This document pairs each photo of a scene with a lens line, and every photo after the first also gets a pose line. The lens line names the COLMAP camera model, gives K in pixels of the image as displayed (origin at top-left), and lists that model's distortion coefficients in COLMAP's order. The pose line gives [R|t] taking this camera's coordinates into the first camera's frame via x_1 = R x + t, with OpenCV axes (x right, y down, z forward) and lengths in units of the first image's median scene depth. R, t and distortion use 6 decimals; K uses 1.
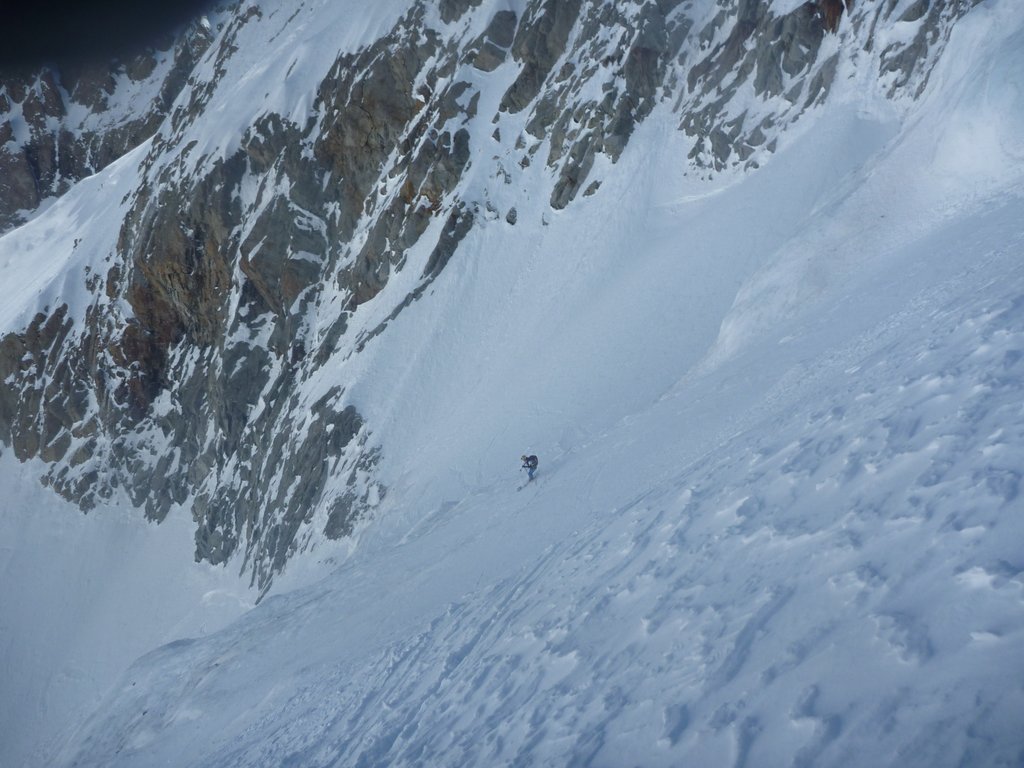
lens RADIAL K [[836.3, 0, 507.7], [0, 836.3, 378.9], [0, 0, 1]] dist [-0.029744, -0.014875]
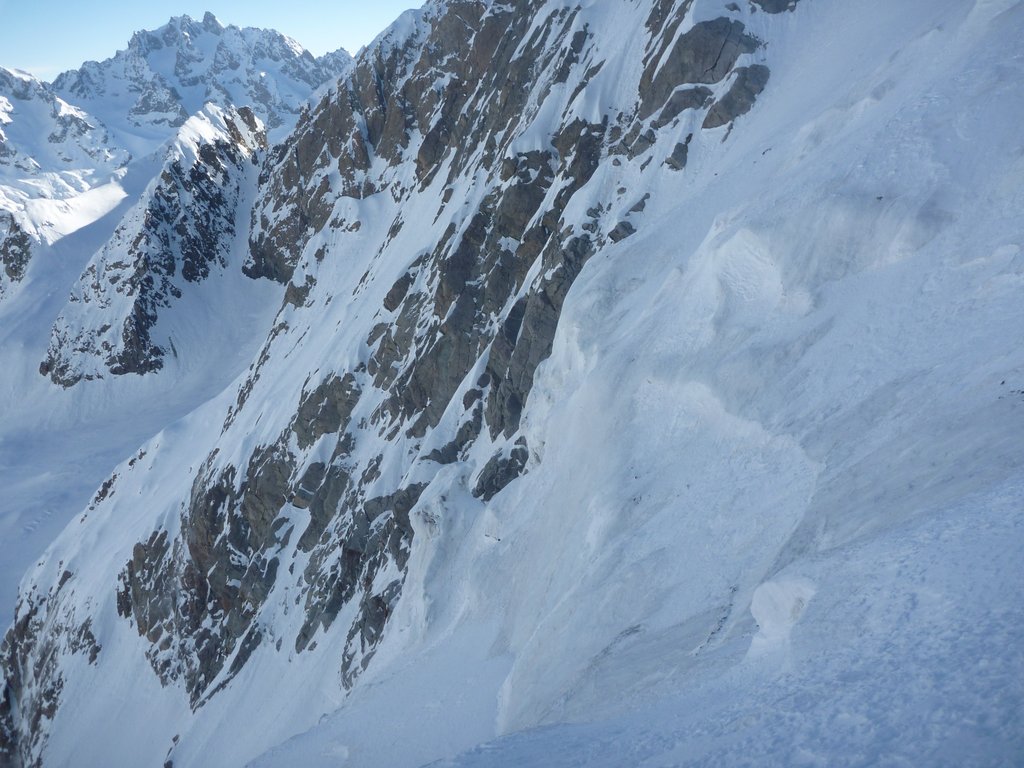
lens RADIAL K [[836.3, 0, 506.2], [0, 836.3, 382.2], [0, 0, 1]] dist [-0.029744, -0.014875]
pose [[0.920667, 0.061696, -0.385443, 0.570450], [-0.043647, 0.997509, 0.055411, -0.478493], [0.387902, -0.034192, 0.921066, -0.081927]]
